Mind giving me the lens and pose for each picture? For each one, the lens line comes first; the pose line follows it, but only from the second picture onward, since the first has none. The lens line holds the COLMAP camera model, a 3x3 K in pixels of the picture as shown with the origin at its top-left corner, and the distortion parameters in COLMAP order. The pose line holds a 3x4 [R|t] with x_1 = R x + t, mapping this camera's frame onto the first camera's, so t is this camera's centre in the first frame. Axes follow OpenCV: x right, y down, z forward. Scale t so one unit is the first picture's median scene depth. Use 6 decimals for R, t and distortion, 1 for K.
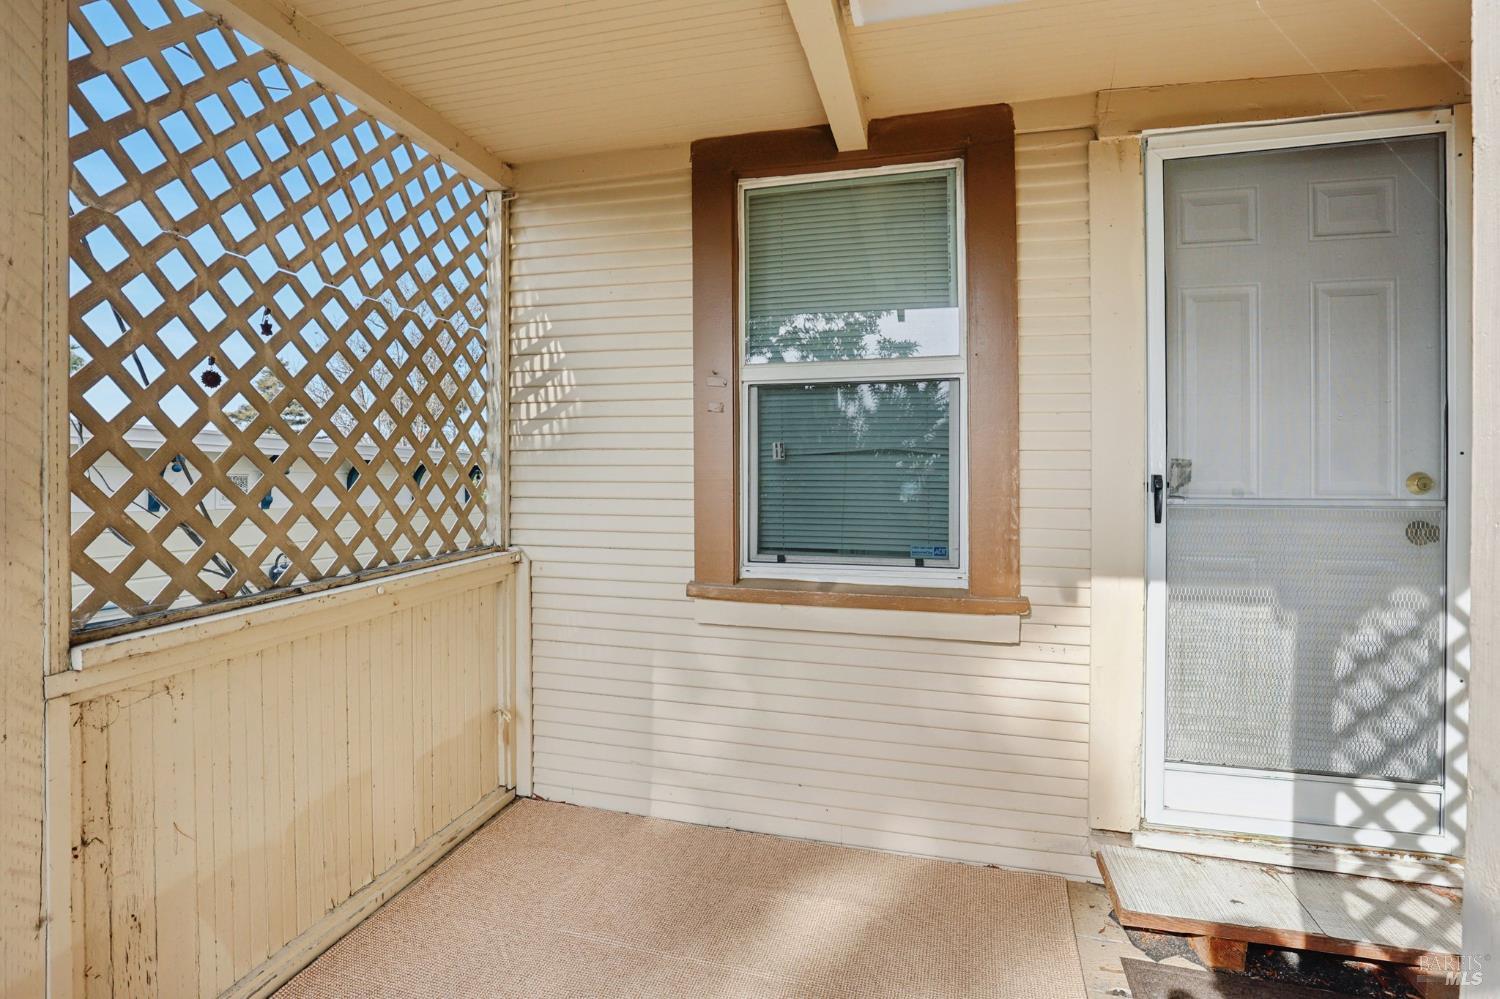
lens RADIAL K [[693.3, 0, 747.0], [0, 693.3, 486.1], [0, 0, 1]] dist [-0.030971, 0.003780]
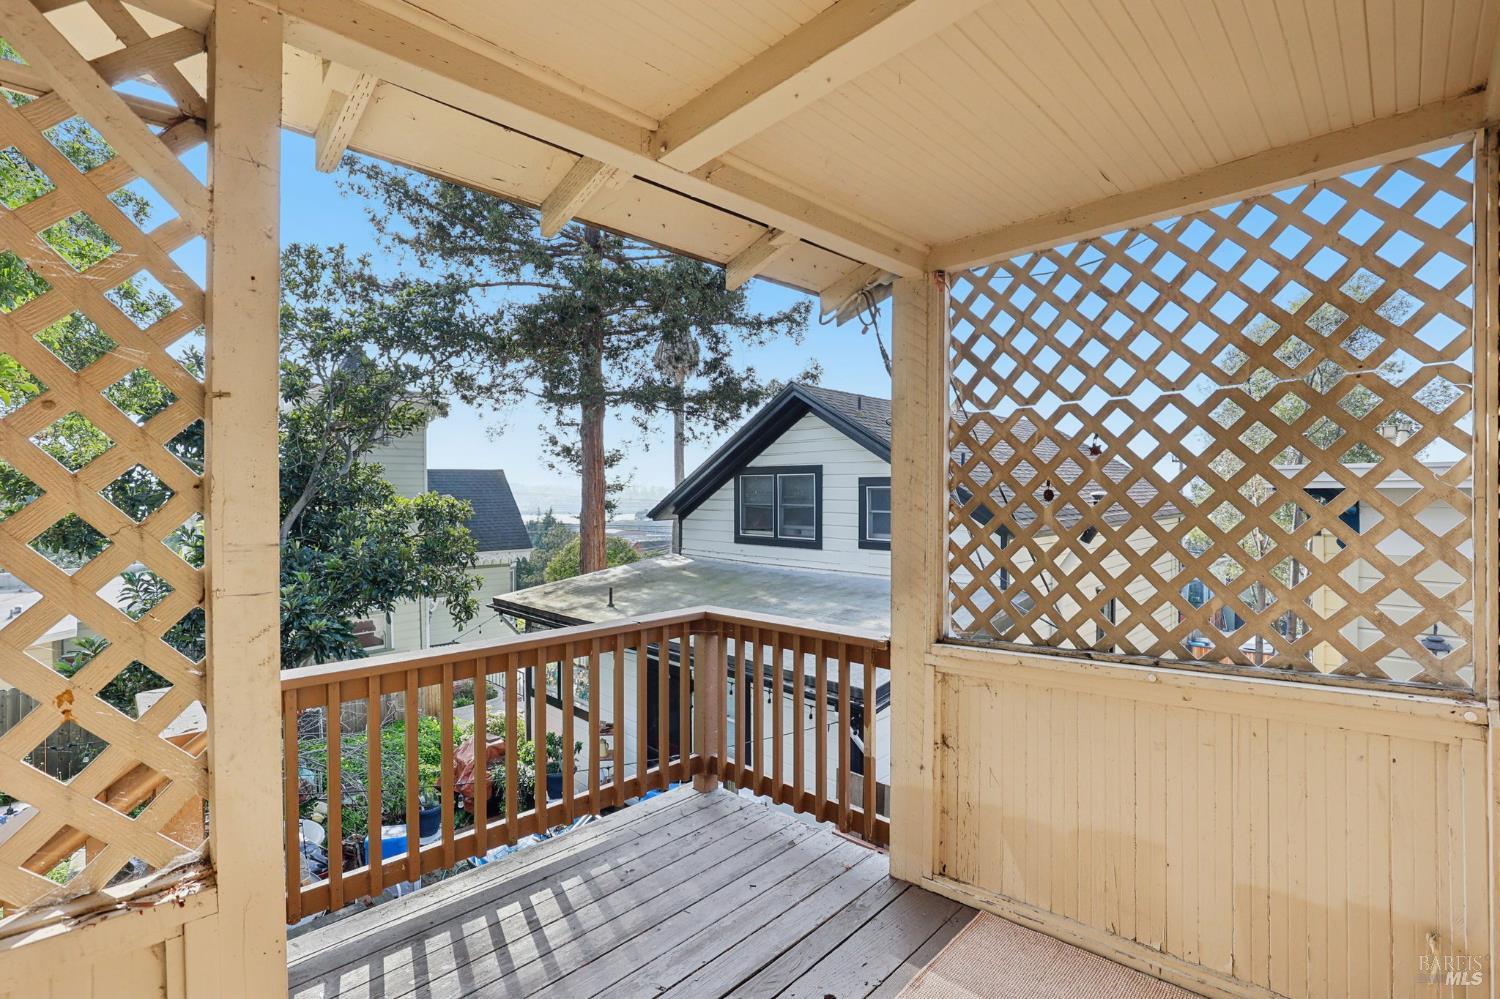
lens RADIAL K [[693.3, 0, 747.3], [0, 693.3, 496.9], [0, 0, 1]] dist [-0.030971, 0.003780]
pose [[-0.476178, -0.007312, -0.879319, 0.723709], [-0.006045, 0.999969, -0.005042, -0.123360], [0.879328, 0.002914, -0.476207, 0.984458]]
